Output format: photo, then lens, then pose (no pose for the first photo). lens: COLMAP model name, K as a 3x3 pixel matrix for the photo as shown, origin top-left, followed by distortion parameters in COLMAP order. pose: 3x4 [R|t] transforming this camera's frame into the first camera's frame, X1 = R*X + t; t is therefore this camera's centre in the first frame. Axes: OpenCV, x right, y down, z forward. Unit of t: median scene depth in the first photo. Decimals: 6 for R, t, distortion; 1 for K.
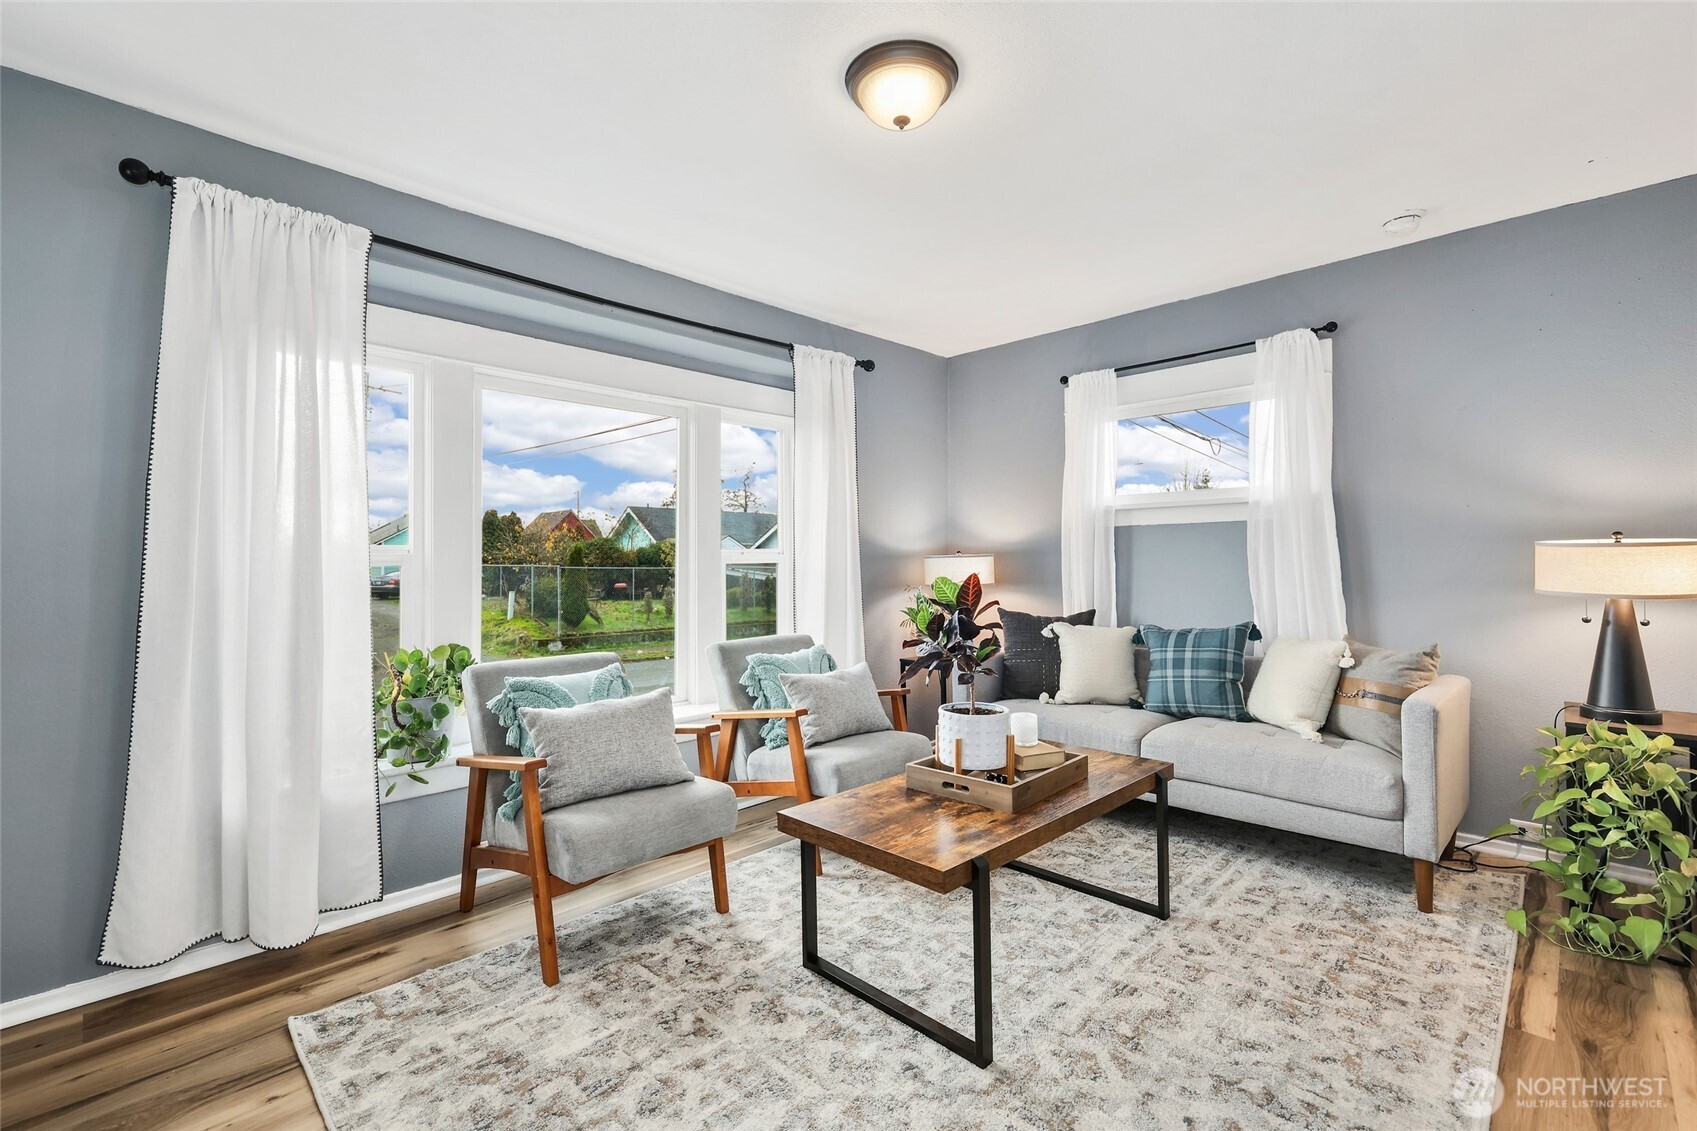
lens RADIAL K [[743.9, 0, 840.6], [0, 743.9, 560.7], [0, 0, 1]] dist [0.009706, -0.000002]
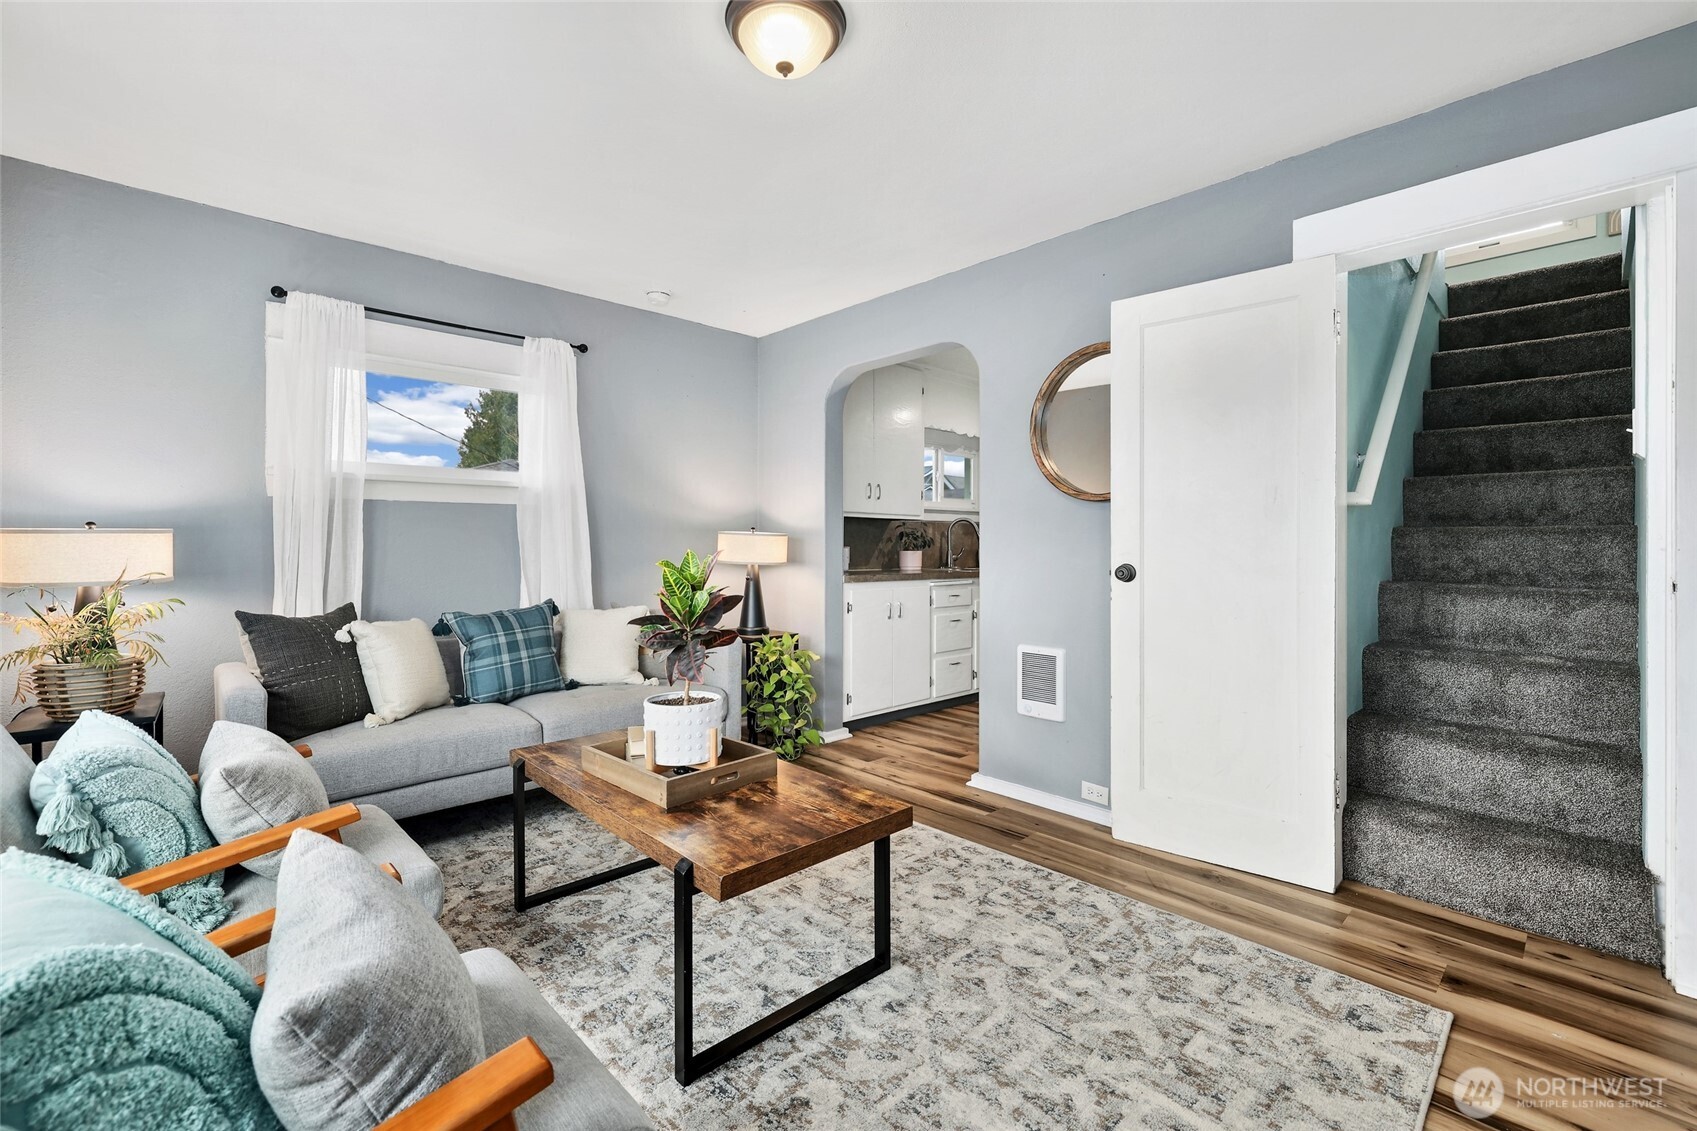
lens RADIAL K [[734.3, 0, 845.0], [0, 734.3, 549.8], [0, 0, 1]] dist [-0.001372, -0.000144]
pose [[0.028855, 0.001897, 0.999582, -0.522114], [-0.000868, 0.999998, -0.001872, 0.012502], [-0.999583, -0.000813, 0.028856, 0.560227]]
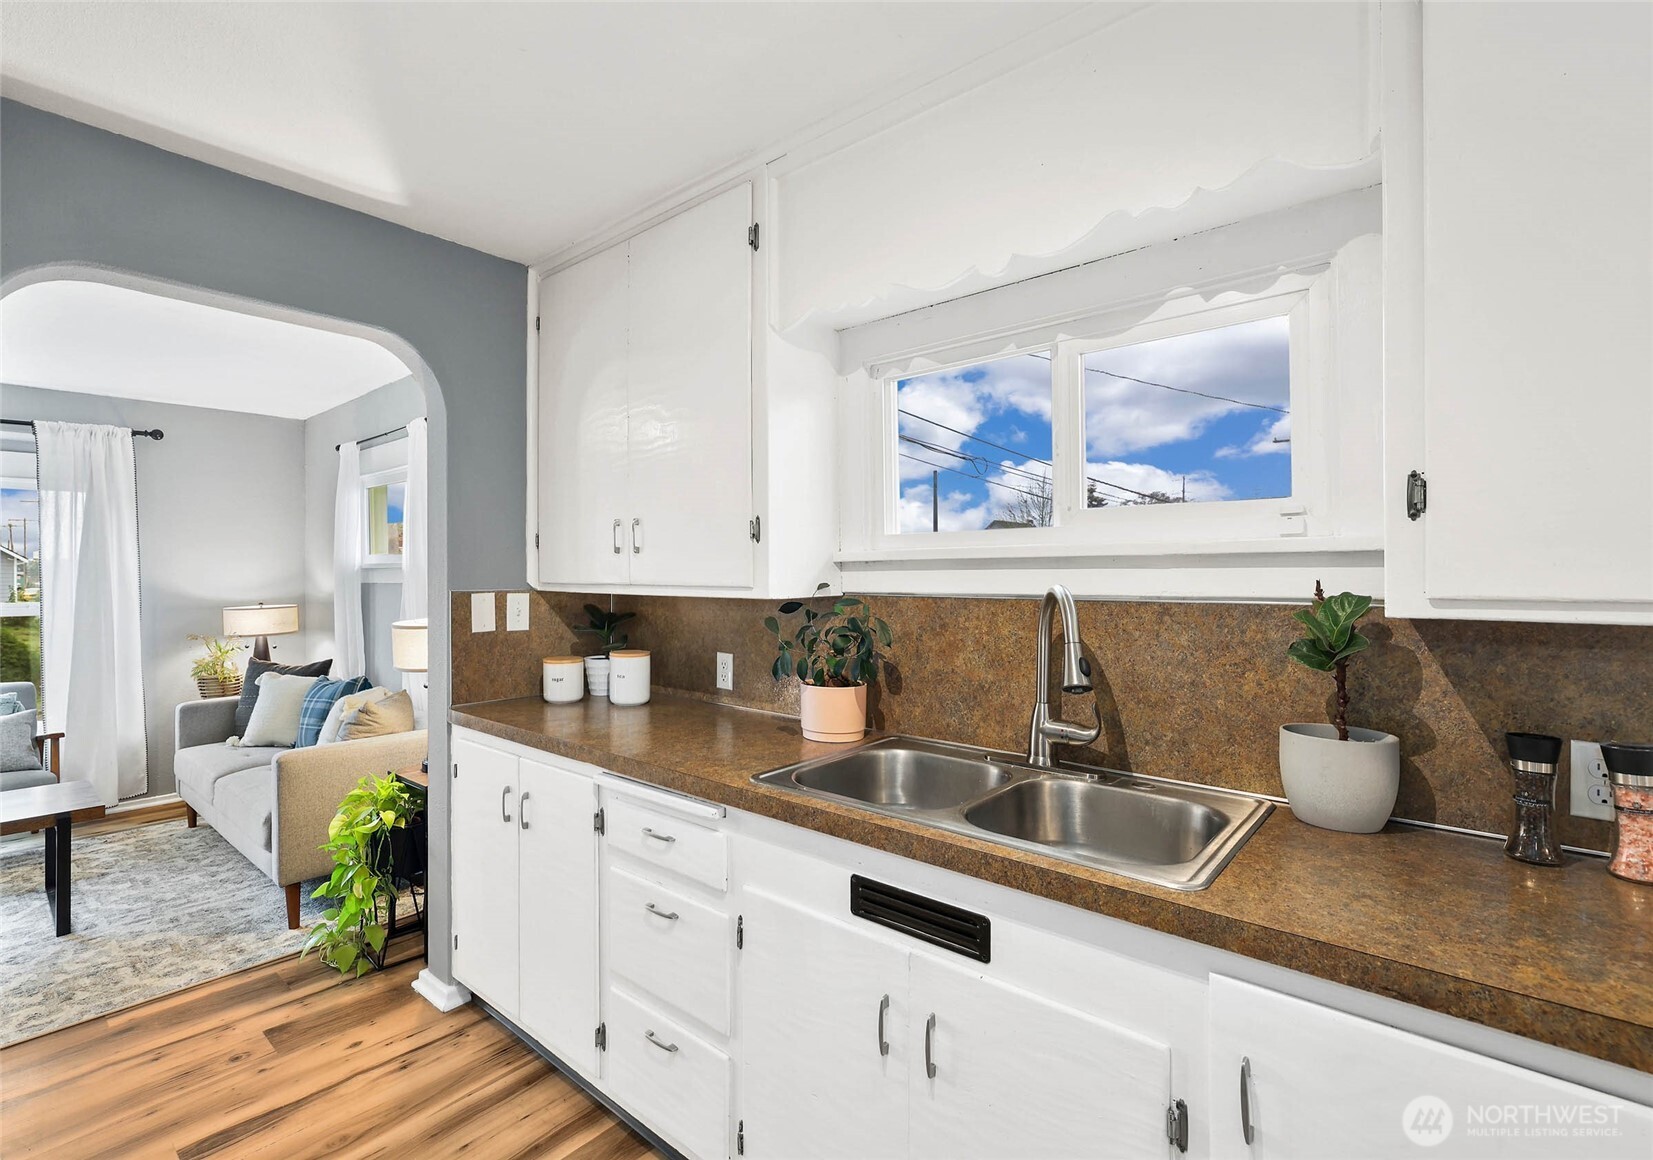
lens RADIAL K [[769.0, 0, 734.1], [0, 769.0, 570.1], [0, 0, 1]] dist [-0.000950, -0.000436]
pose [[0.999877, 0.004839, 0.014926, 1.134199], [-0.004802, 0.999985, -0.002546, -0.082745], [-0.014938, 0.002474, 0.999885, -0.189344]]
